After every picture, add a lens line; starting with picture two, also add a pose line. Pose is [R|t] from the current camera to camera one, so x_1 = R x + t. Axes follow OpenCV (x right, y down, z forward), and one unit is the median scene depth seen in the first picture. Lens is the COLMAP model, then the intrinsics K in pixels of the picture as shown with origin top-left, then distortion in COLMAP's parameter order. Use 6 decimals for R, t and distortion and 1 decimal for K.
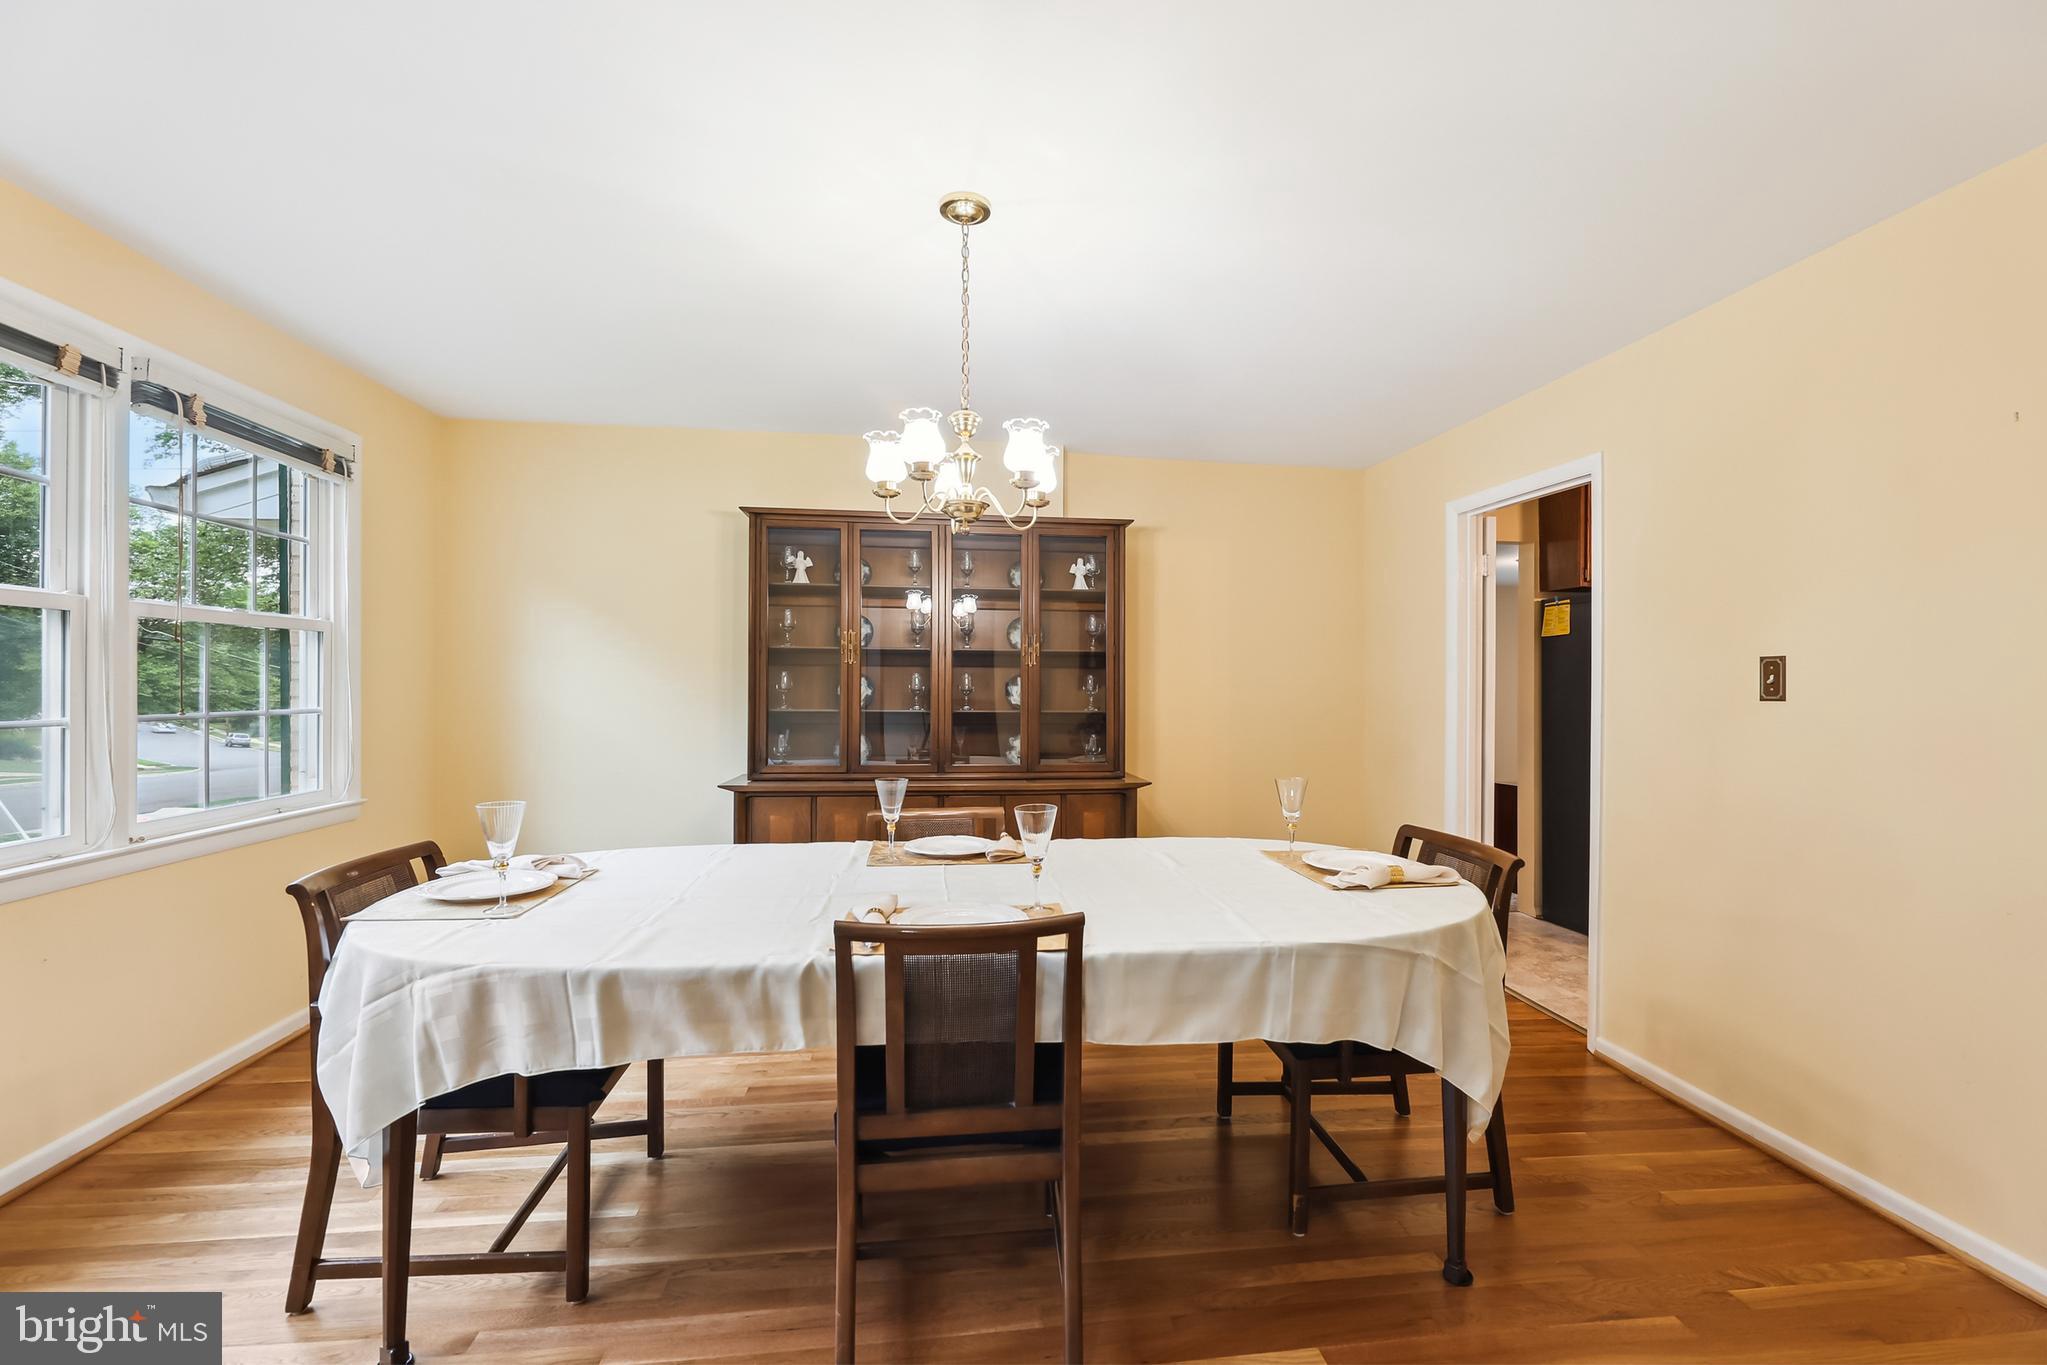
lens RADIAL K [[838.8, 0, 1021.3], [0, 838.8, 696.8], [0, 0, 1]] dist [-0.001014, -0.000787]
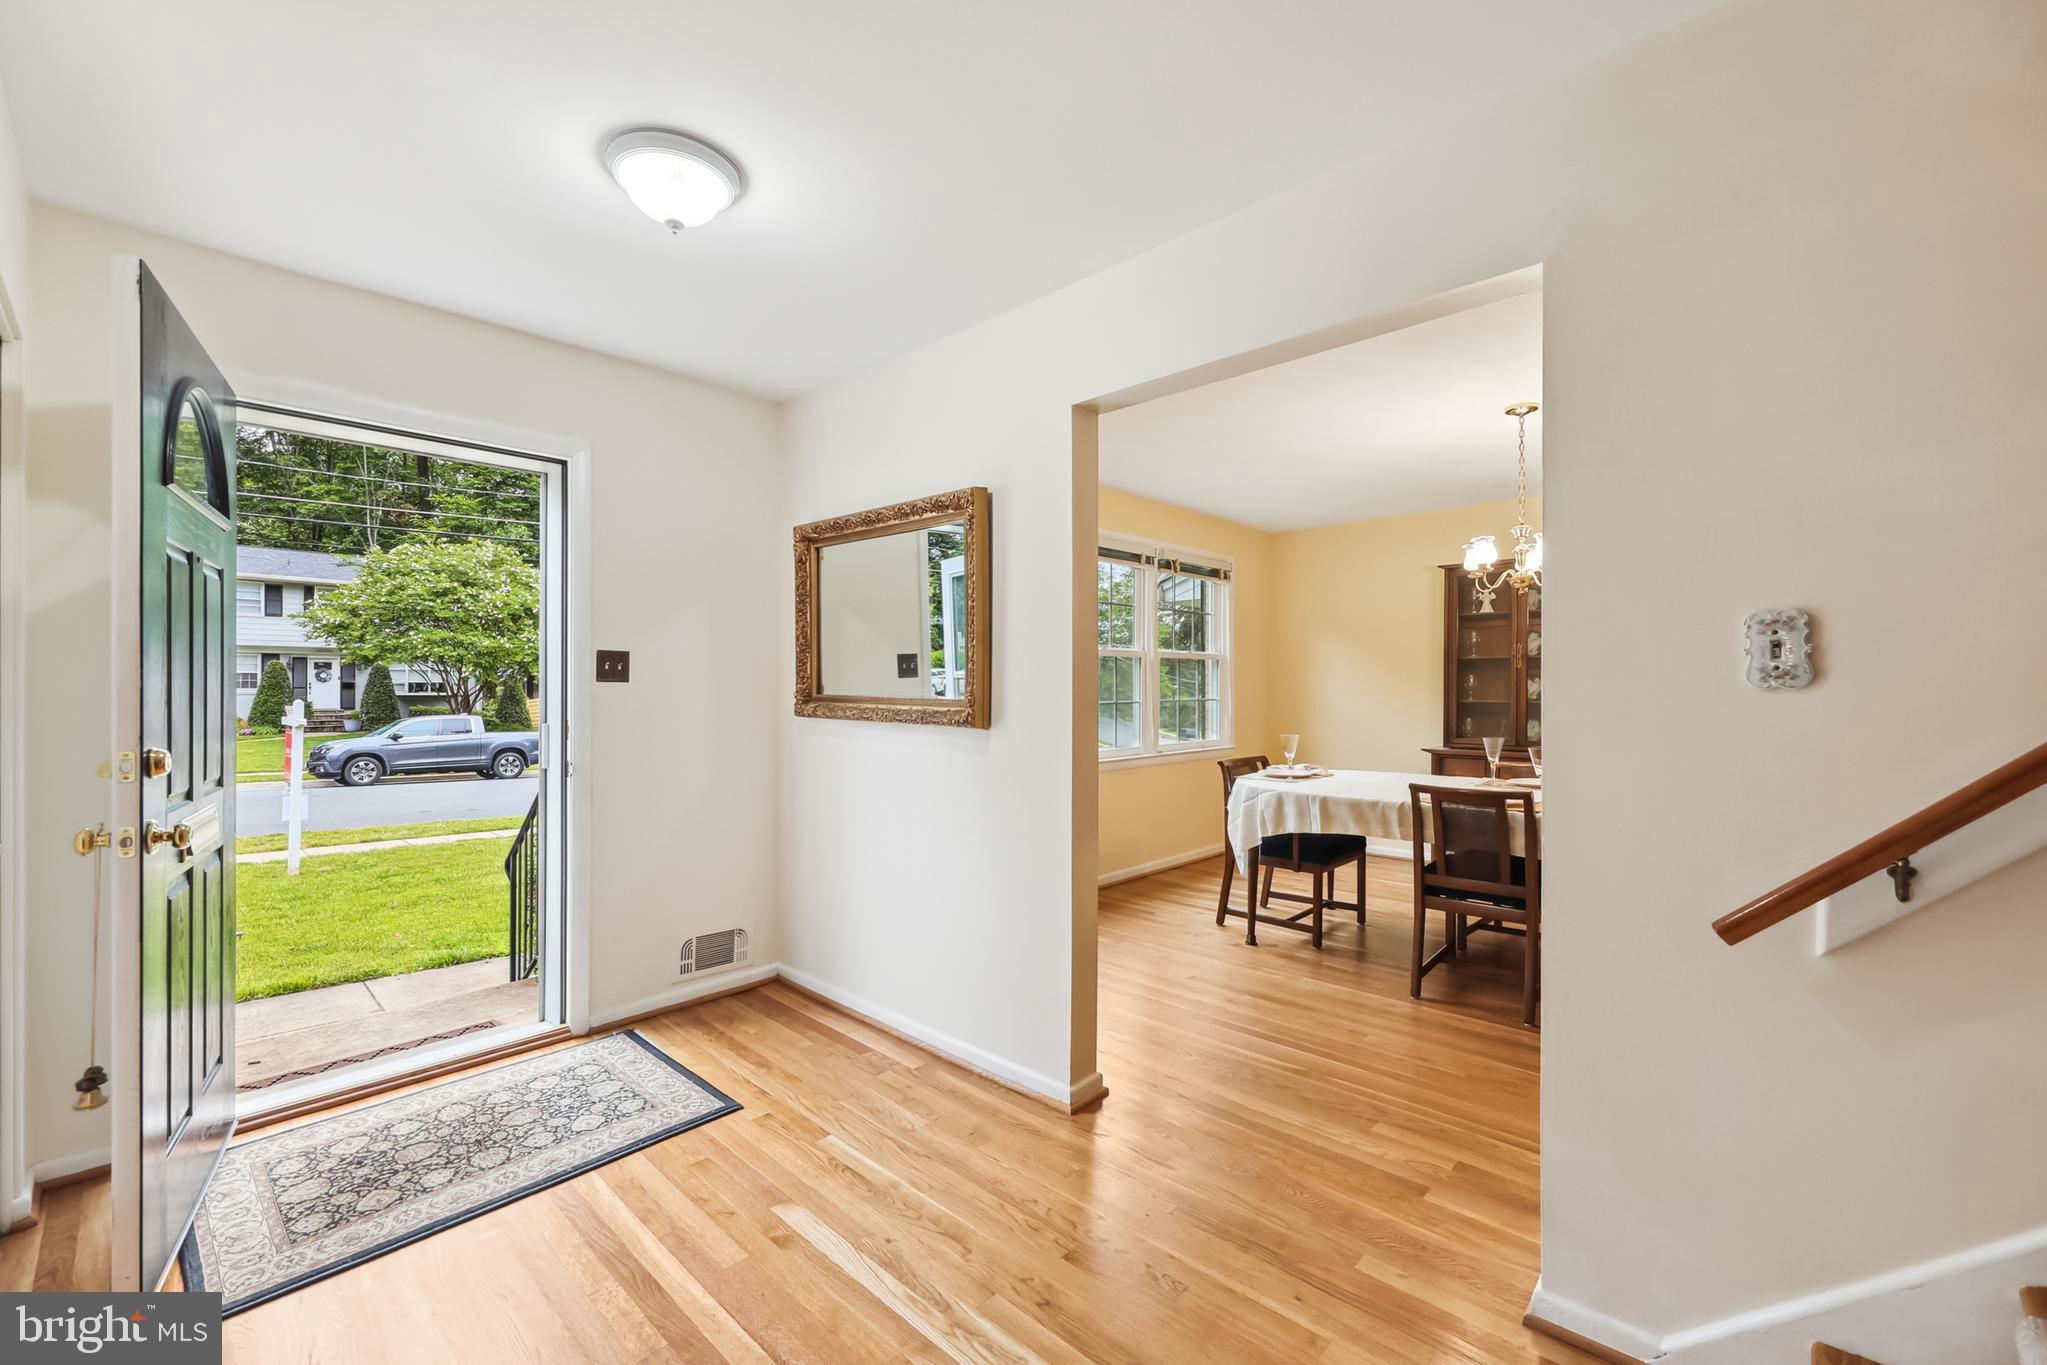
lens RADIAL K [[838.8, 0, 1021.3], [0, 838.8, 696.8], [0, 0, 1]] dist [-0.001014, -0.000787]
pose [[0.624327, 0.000309, -0.781163, 0.682915], [-0.002586, 0.999995, -0.001671, 0.023515], [0.781158, 0.003063, 0.624325, -0.965943]]
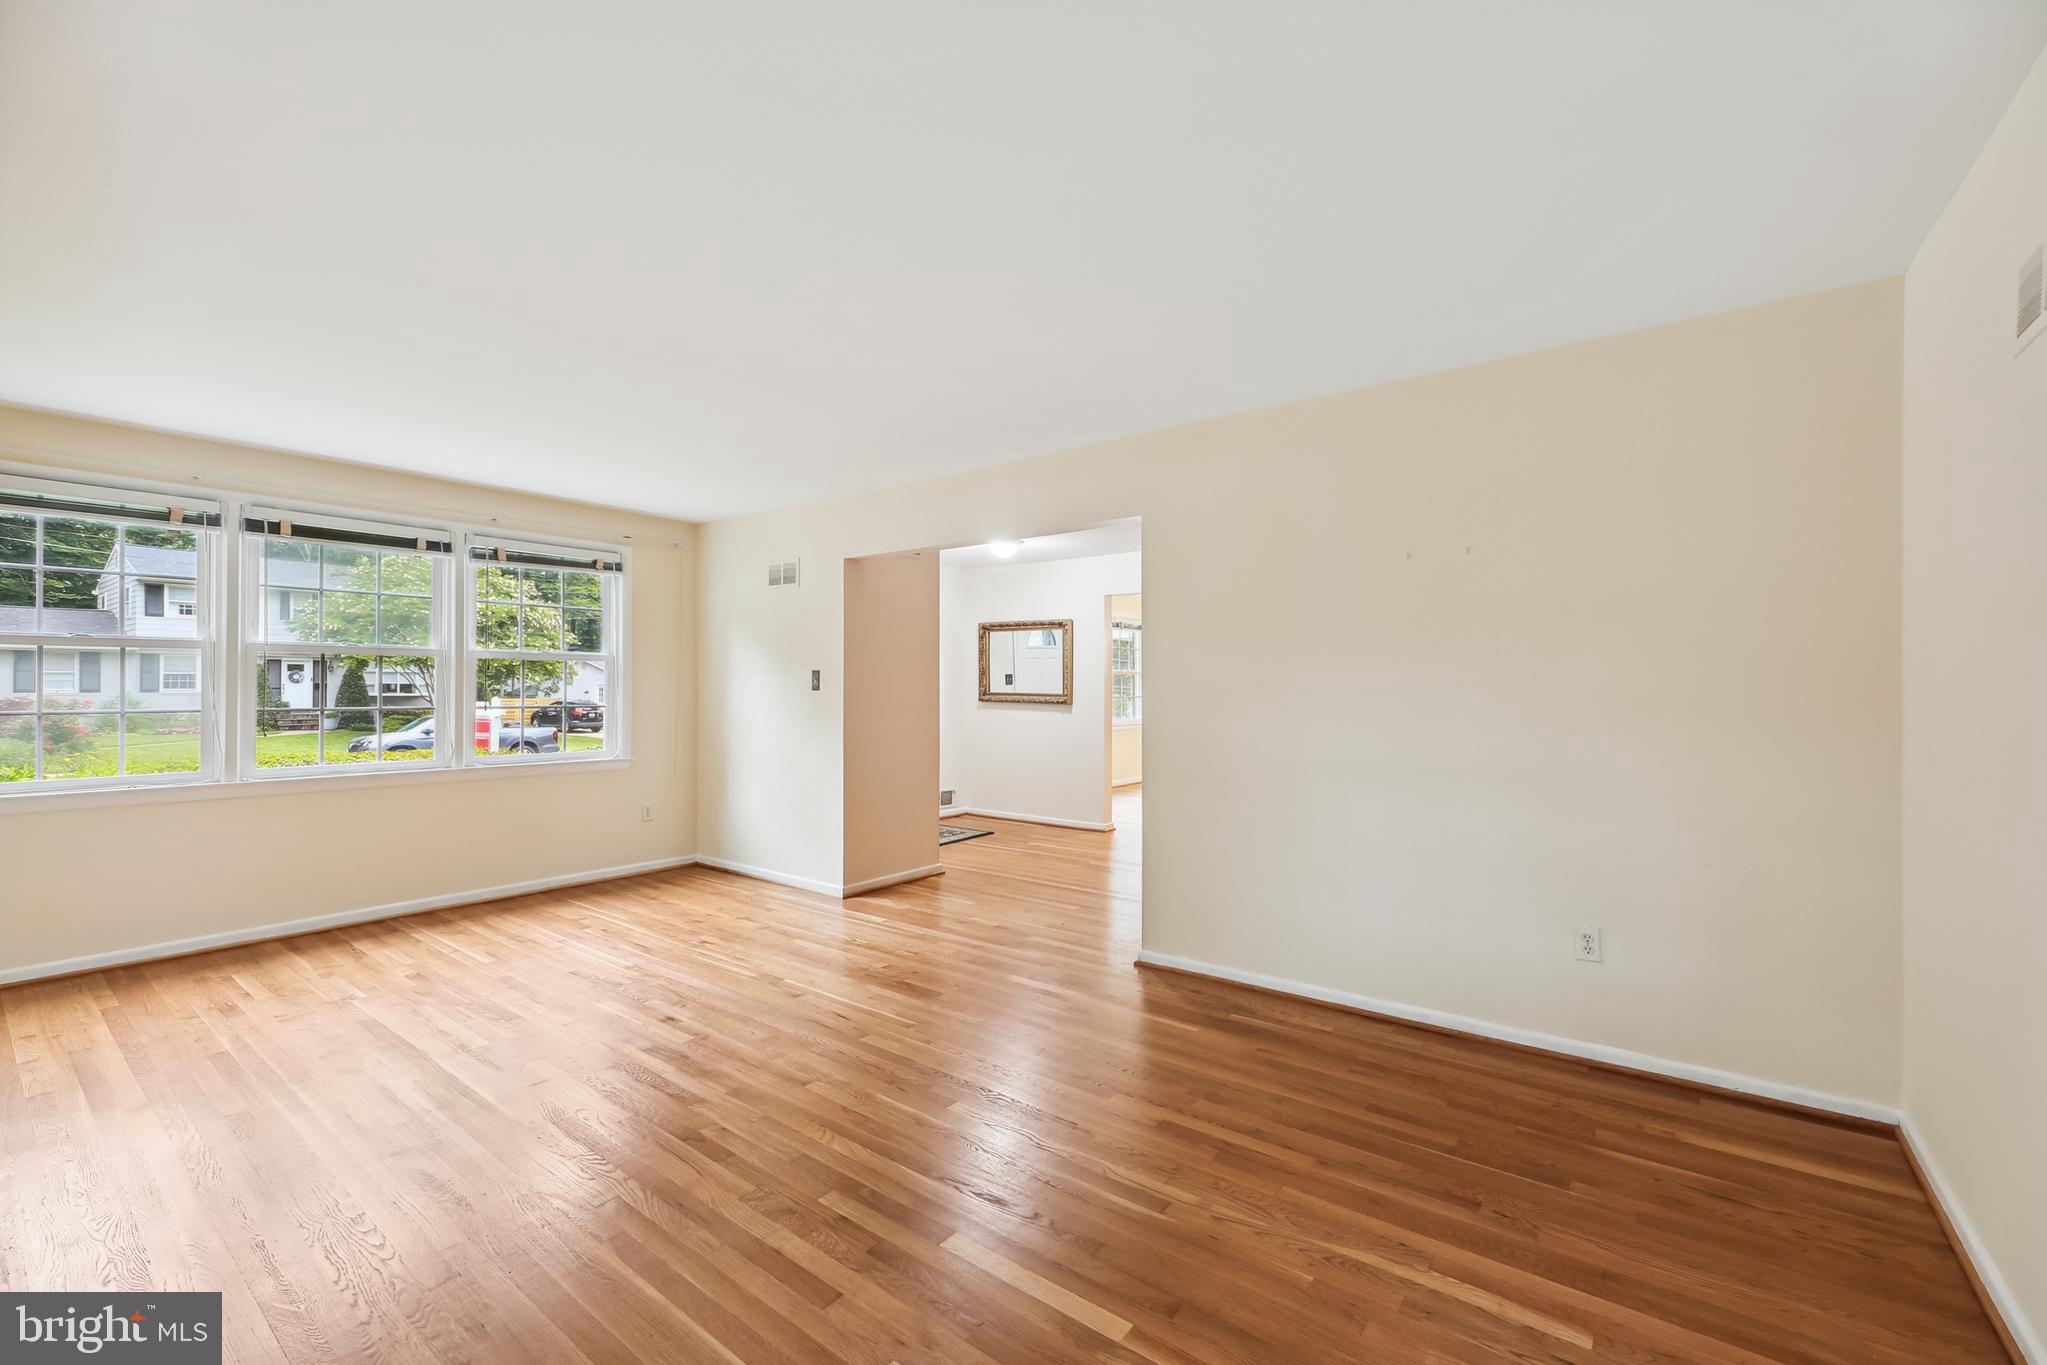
lens RADIAL K [[838.8, 0, 1021.3], [0, 838.8, 696.8], [0, 0, 1]] dist [-0.001014, -0.000787]
pose [[0.704066, -0.000719, -0.710134, 2.188727], [-0.000758, 0.999998, -0.001764, 0.046477], [0.710134, 0.001780, 0.704064, -3.082689]]
